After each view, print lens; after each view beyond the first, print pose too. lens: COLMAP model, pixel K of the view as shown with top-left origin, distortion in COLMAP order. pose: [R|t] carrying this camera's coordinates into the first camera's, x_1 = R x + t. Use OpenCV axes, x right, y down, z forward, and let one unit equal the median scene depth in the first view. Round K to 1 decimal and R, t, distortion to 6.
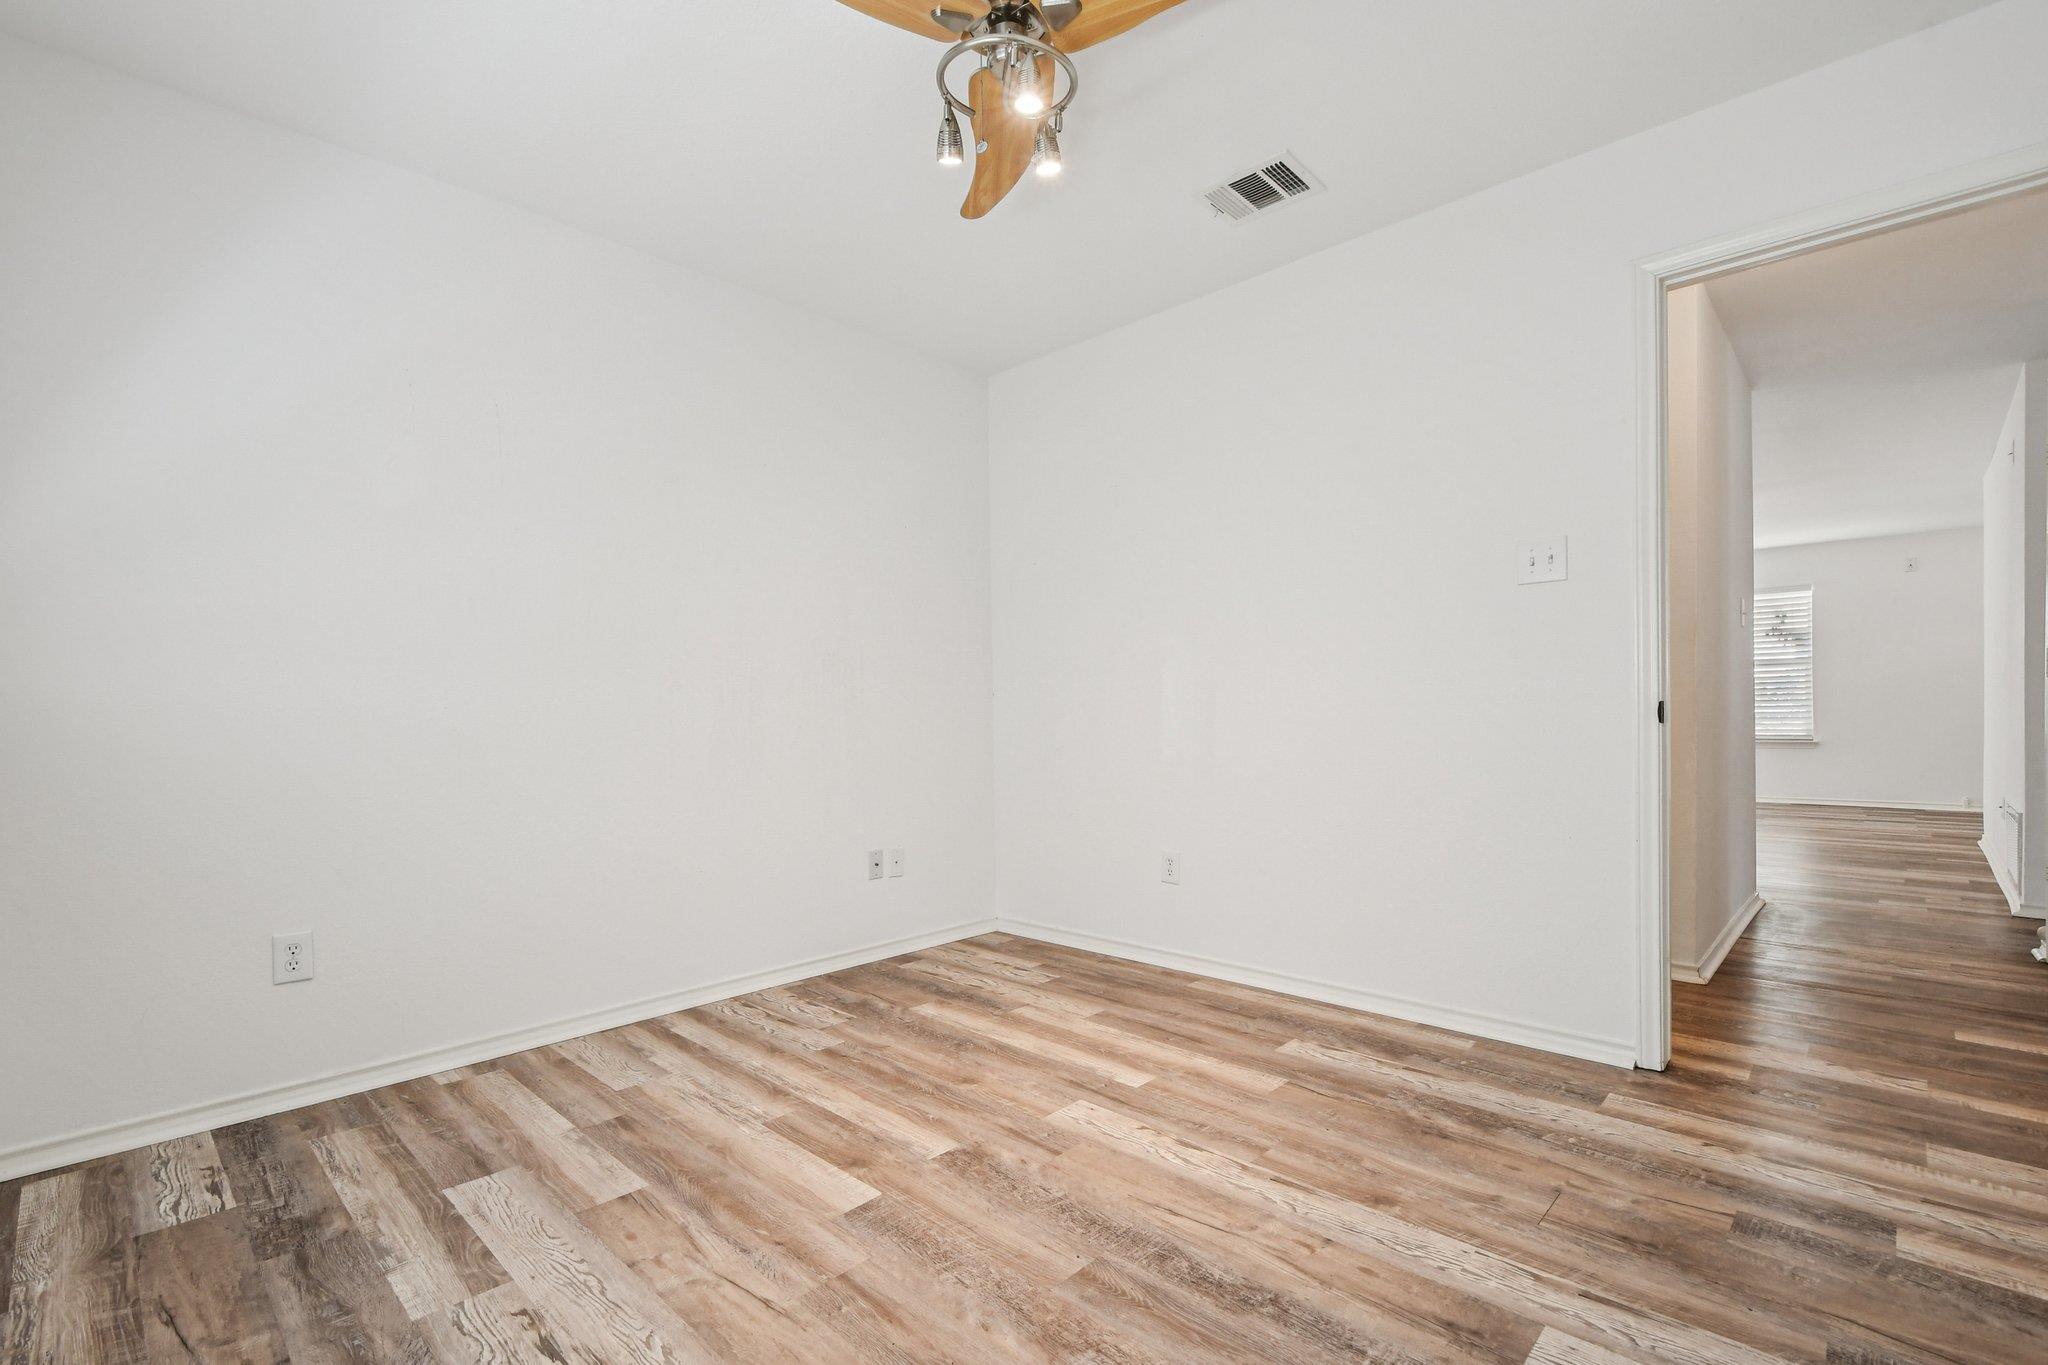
lens RADIAL K [[913.3, 0, 1015.5], [0, 913.3, 709.6], [0, 0, 1]] dist [-0.000205, -0.001062]
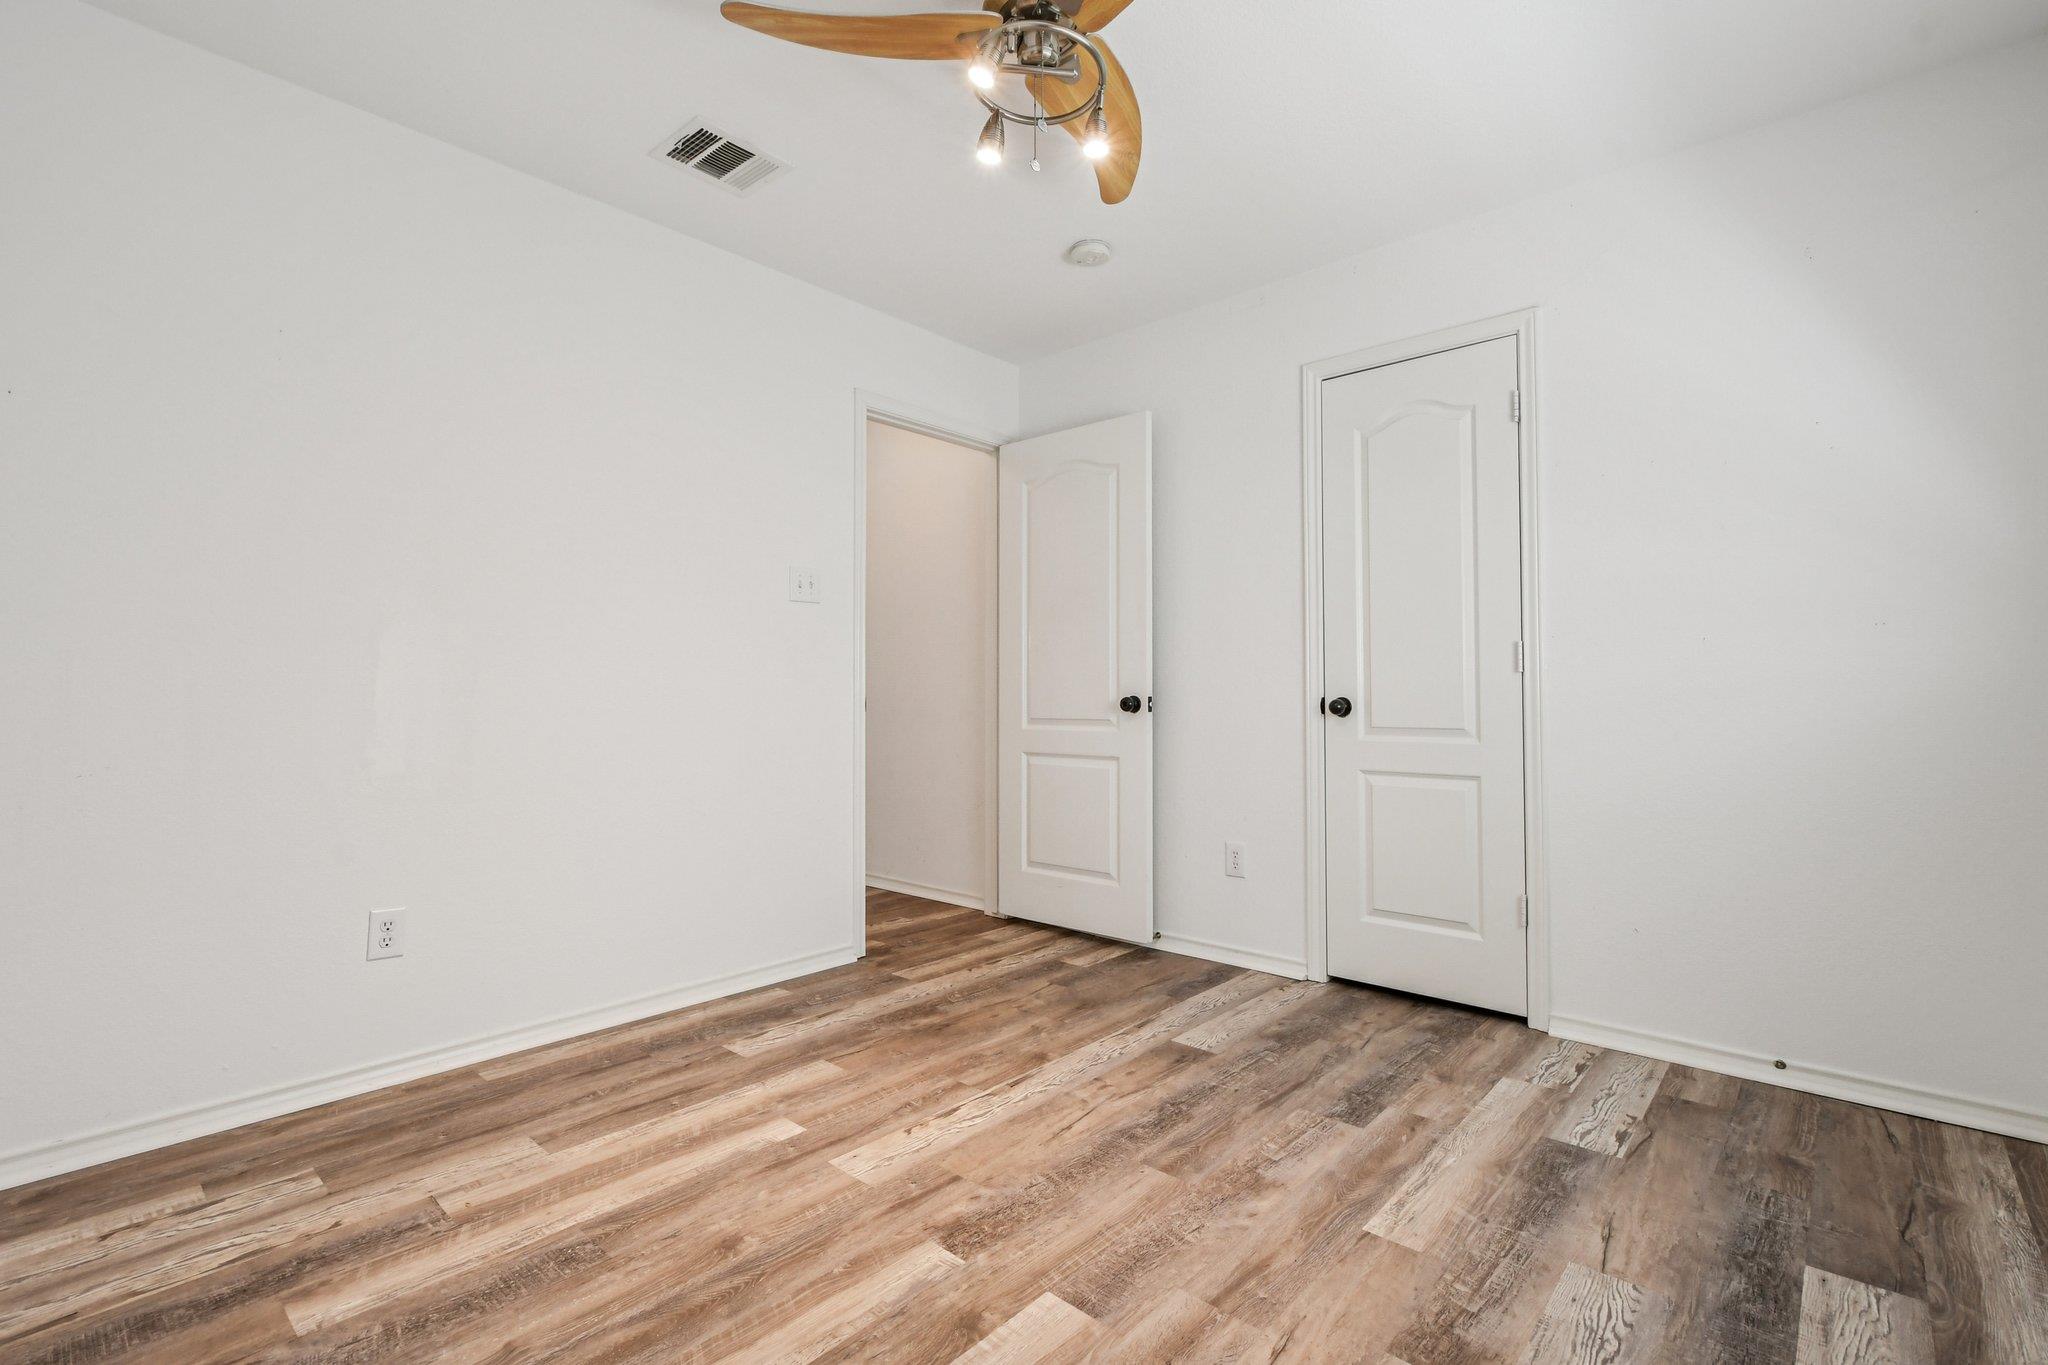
lens RADIAL K [[913.3, 0, 1015.5], [0, 913.3, 709.6], [0, 0, 1]] dist [-0.000205, -0.001062]
pose [[-0.019863, -0.000875, 0.999802, -0.772549], [-0.000447, 1.000000, 0.000866, 0.010860], [-0.999803, -0.000429, -0.019863, 0.846288]]
